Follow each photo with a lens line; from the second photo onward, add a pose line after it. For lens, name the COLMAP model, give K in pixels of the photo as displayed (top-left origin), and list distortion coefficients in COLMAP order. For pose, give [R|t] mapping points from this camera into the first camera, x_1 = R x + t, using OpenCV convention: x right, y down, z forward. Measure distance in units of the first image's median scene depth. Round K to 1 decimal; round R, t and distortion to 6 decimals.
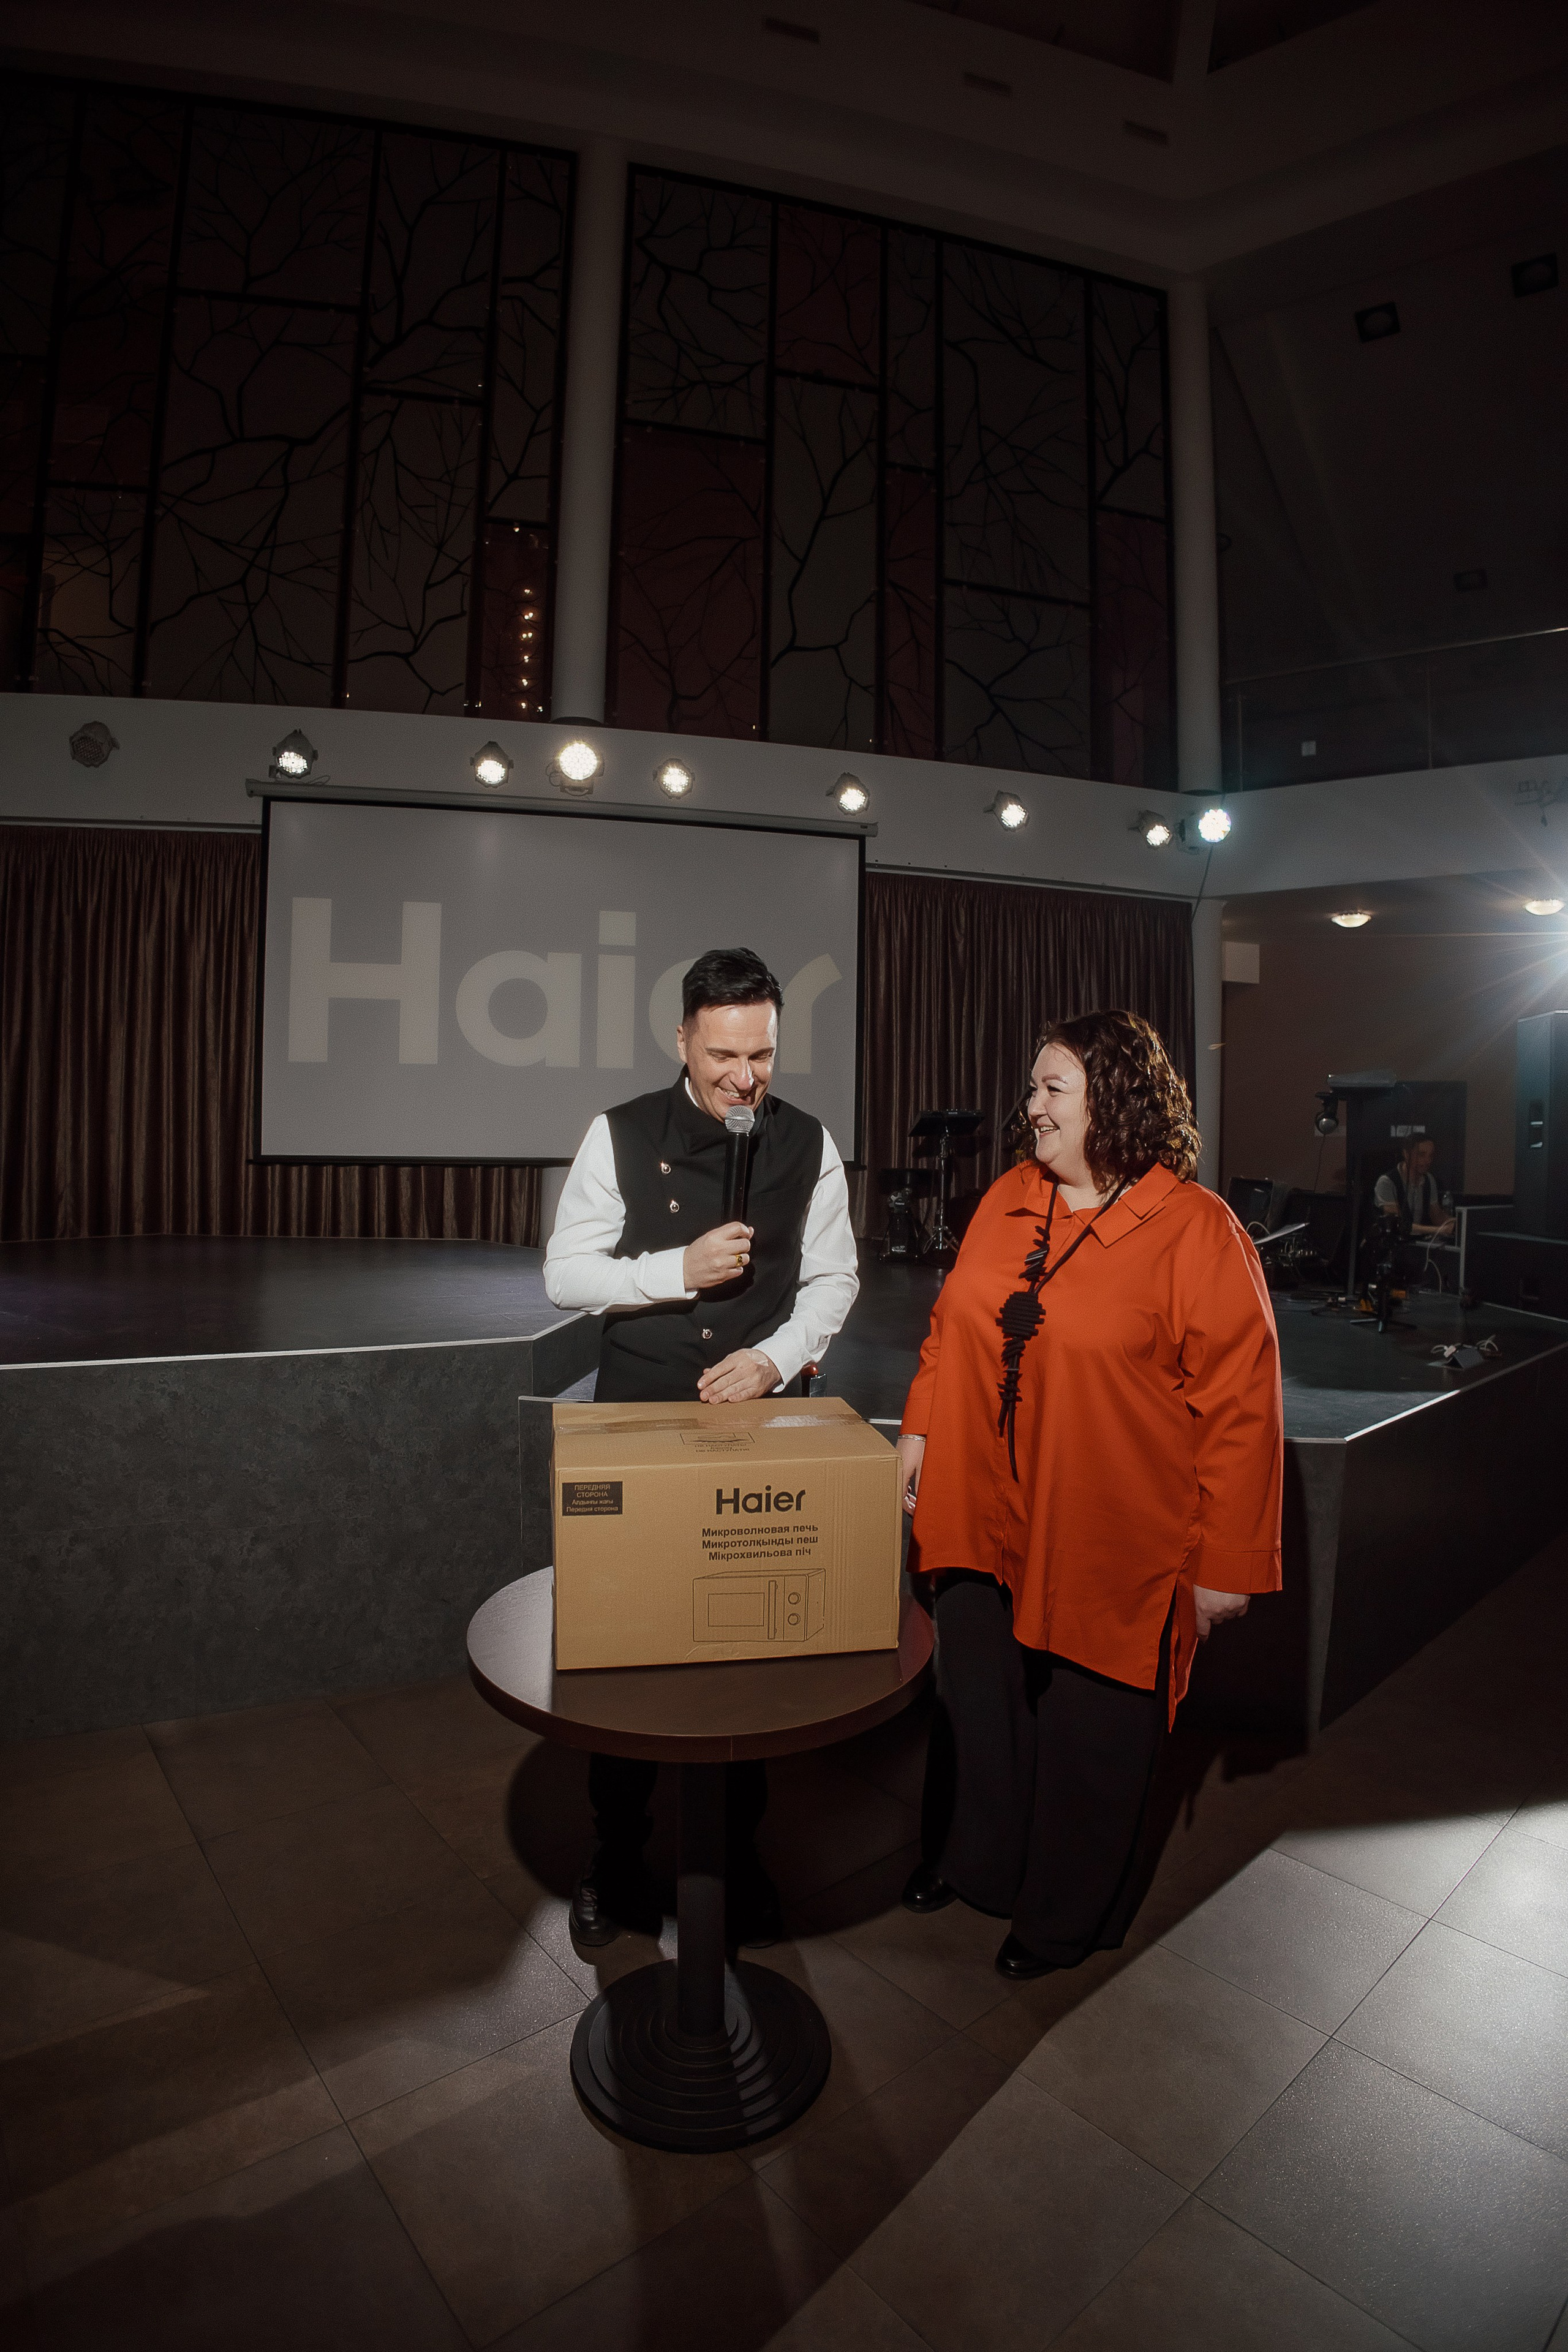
lens RADIAL K [[1302.0, 0, 799.4], [0, 1302.0, 1150.7], [0, 0, 1]] dist [-0.142815, 0.040480]
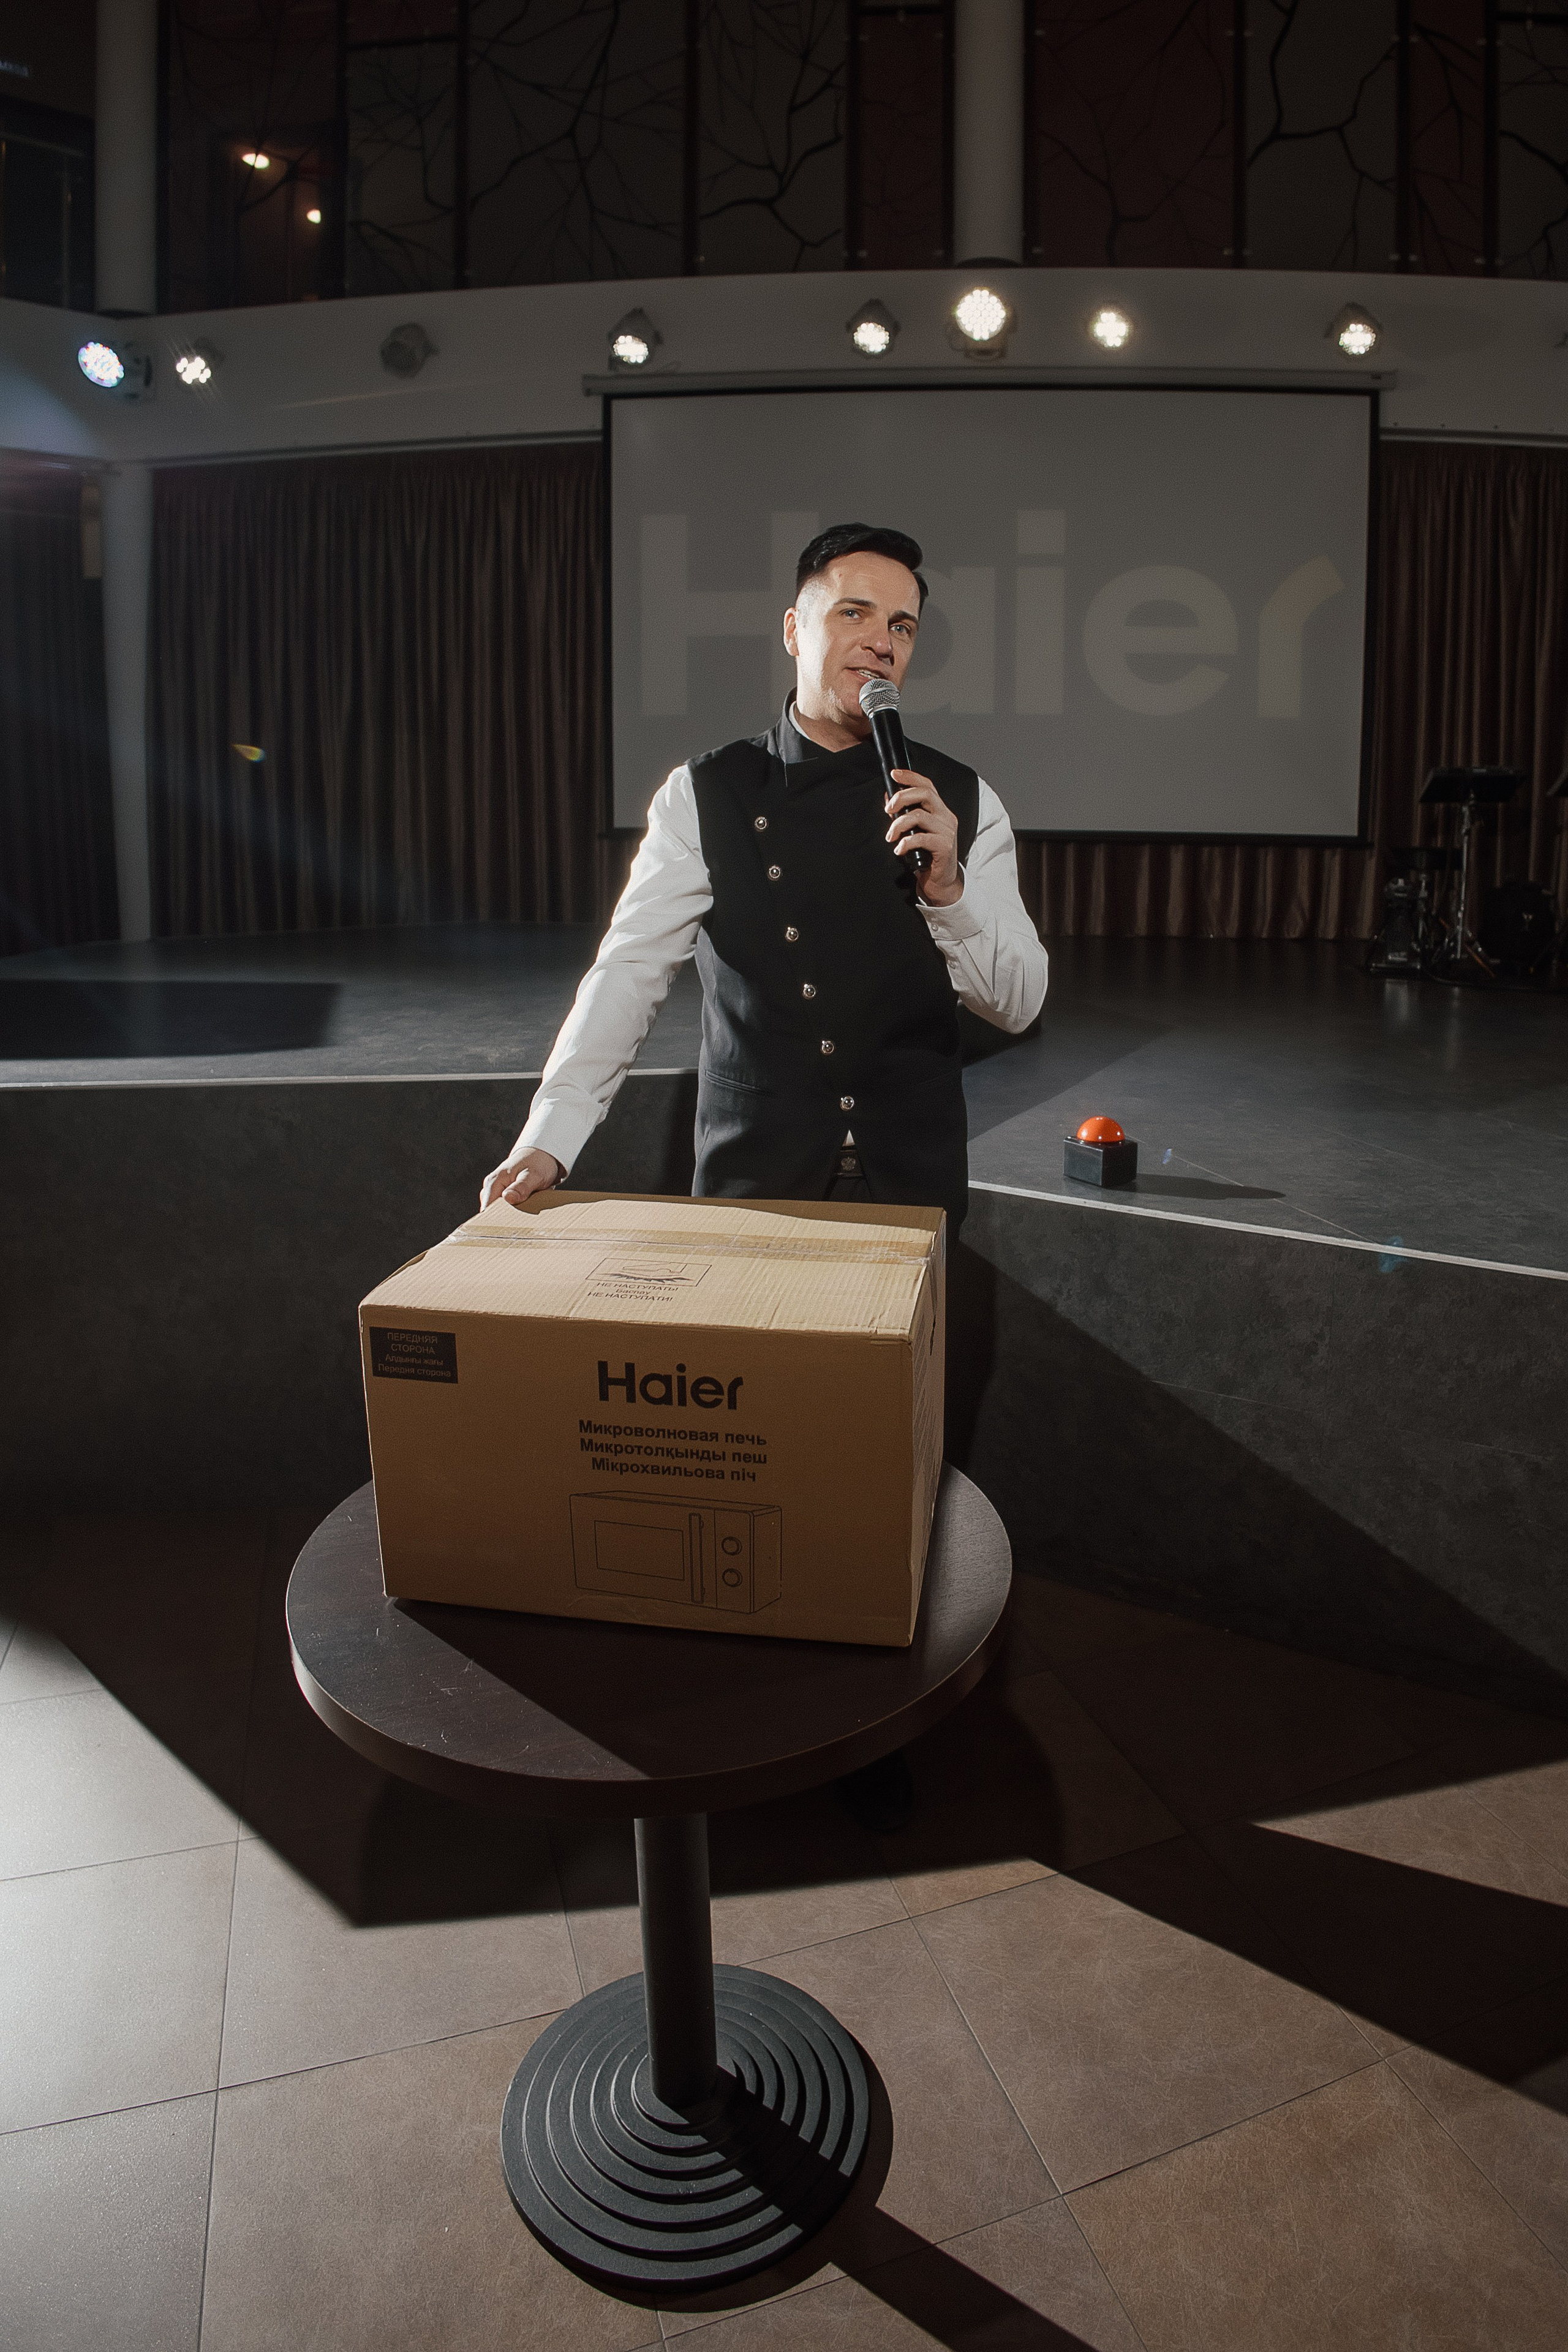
lens RADIAL K [[1499.1, 0, 856.7], [0, 1499.1, 1036.2], [0, 0, 1]] dist [-0.148550, 0.042798]
pose [[0.938193, 0.044016, -0.343303, 0.073209], [0.004364, 0.990297, 0.138896, 0.003640], [0.346085, -0.131810, 0.928898, 0.110606]]
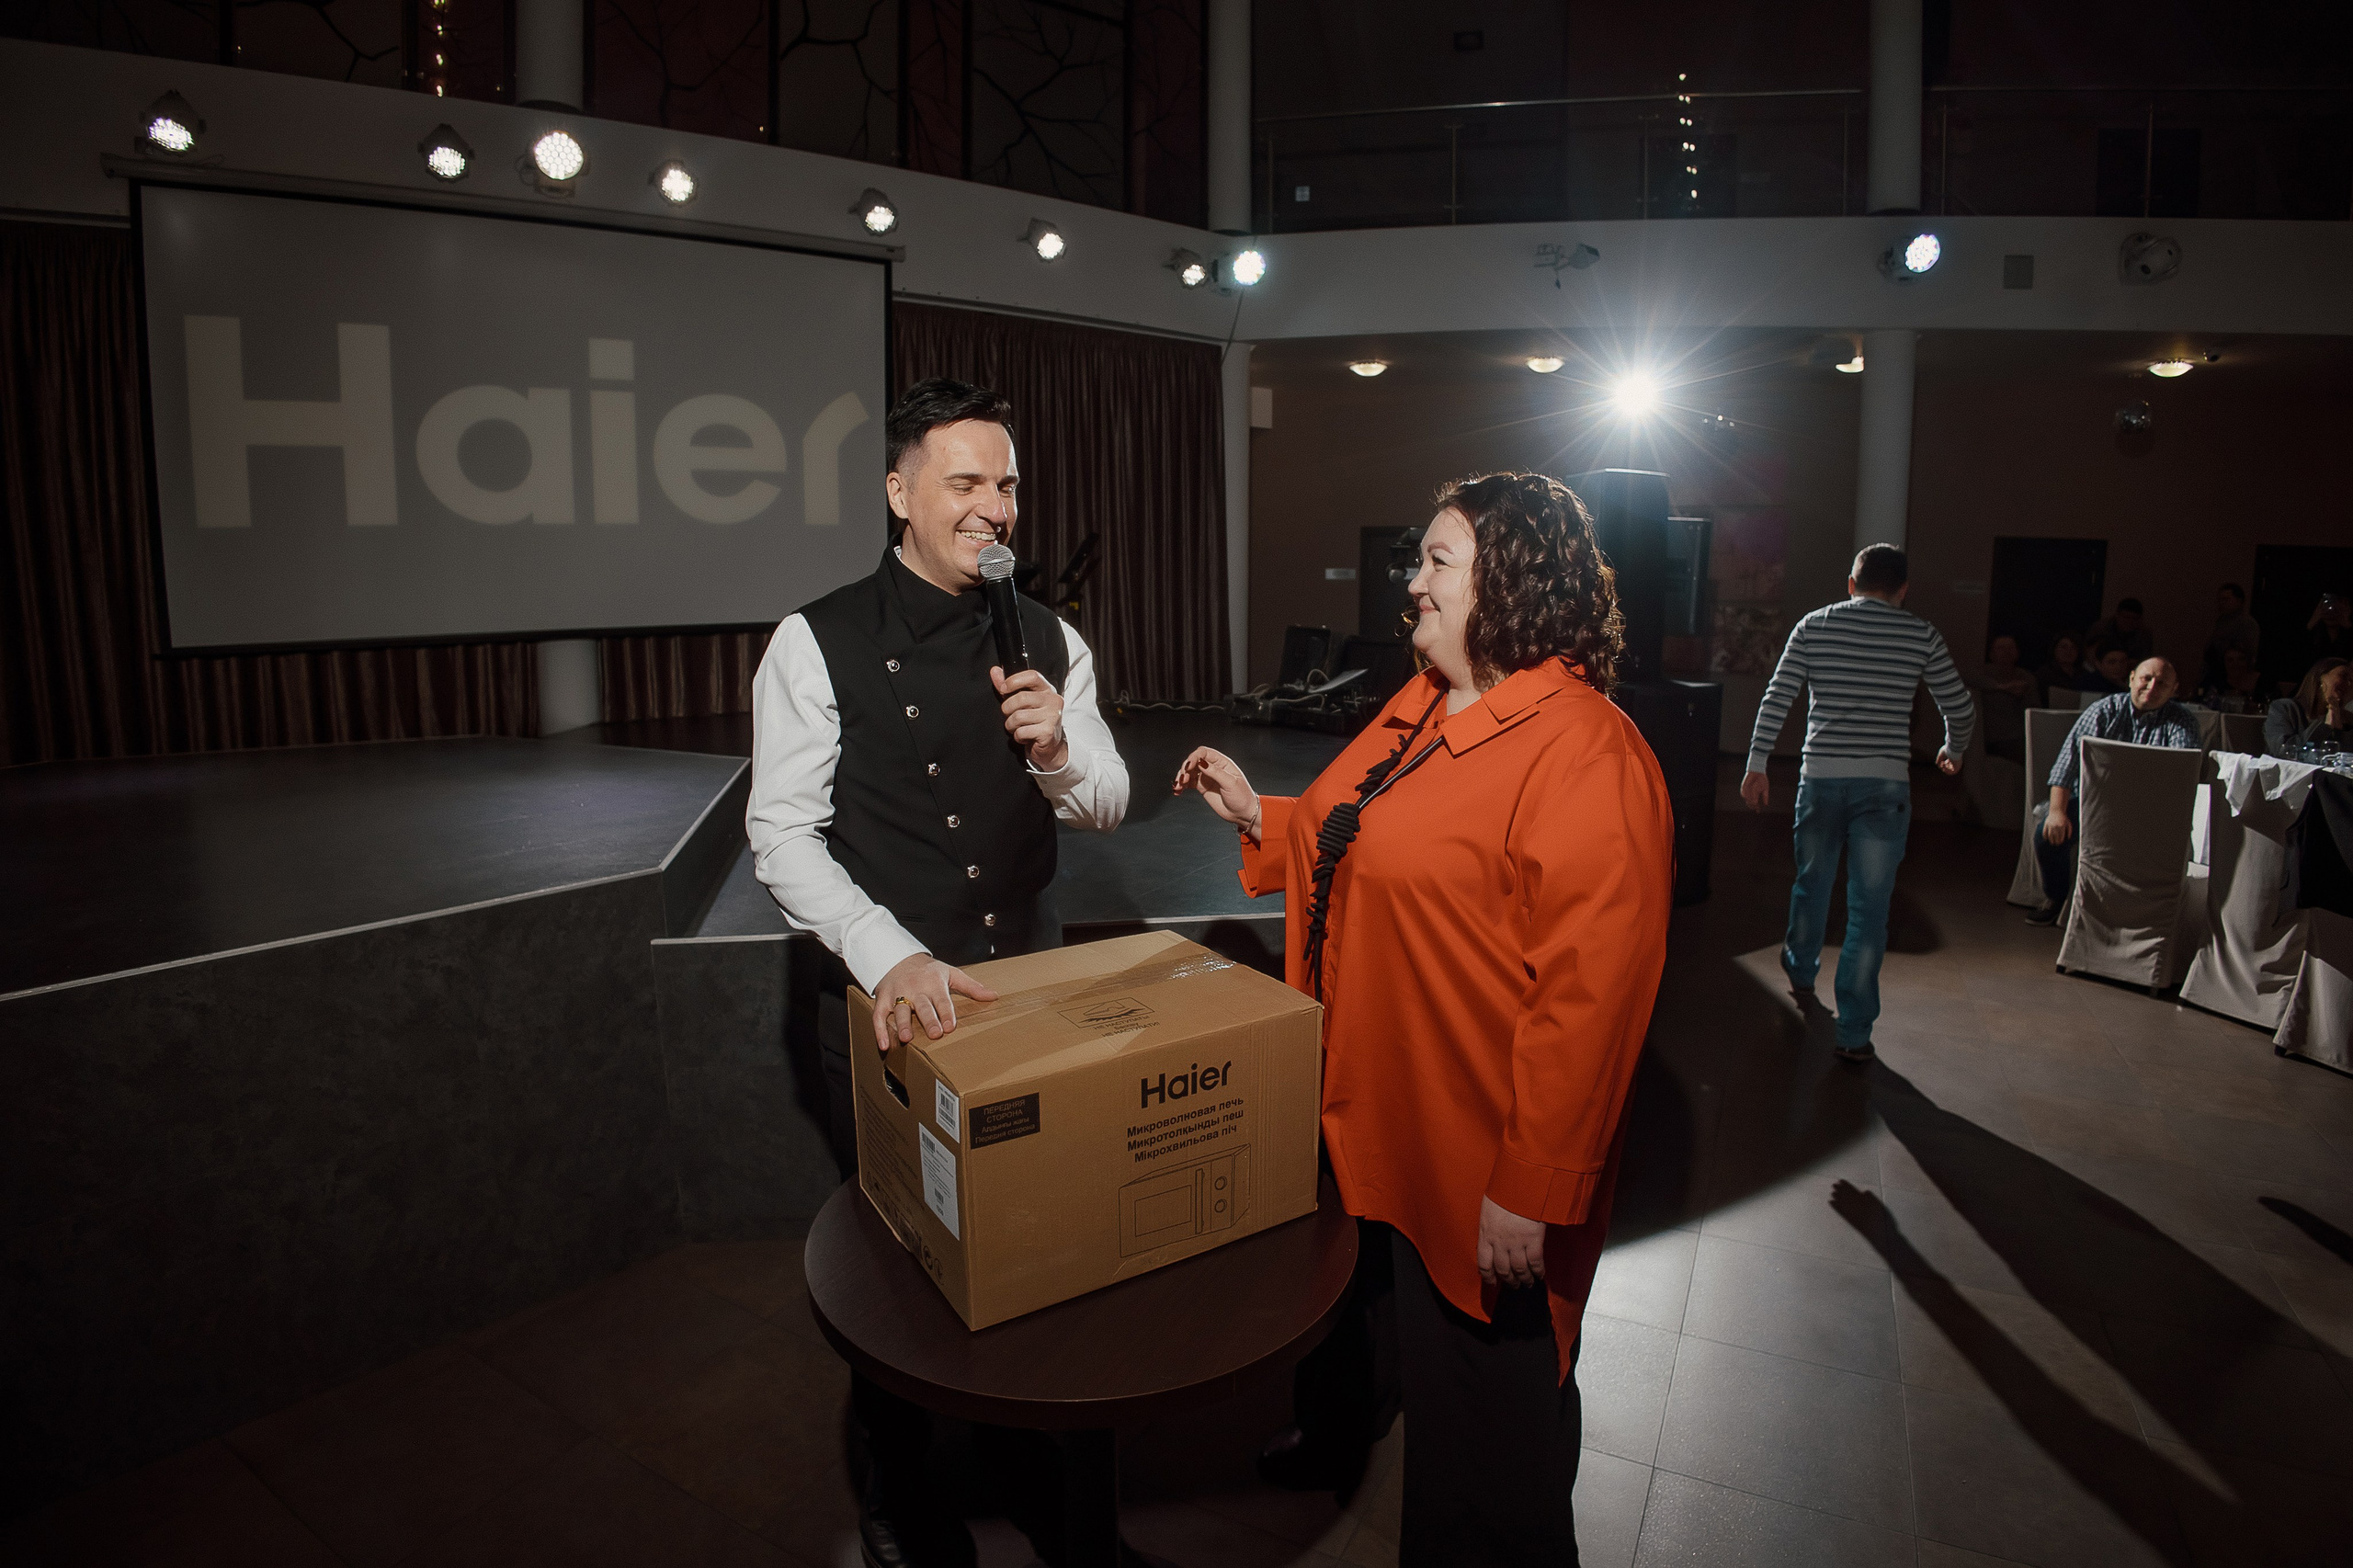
lens RADIAL K [[1268.2, 0, 1237.7], [0, 1268.2, 783.5], [0, 0, 1]] dist [-0.146468, 0.035810]
pose [[0.923313, -0.076514, 0.376348, -0.081988], [0.018545, 0.987692, 0.155307, -0.011286], [-0.383599, -0.136418, 0.913368, 0.081343]]
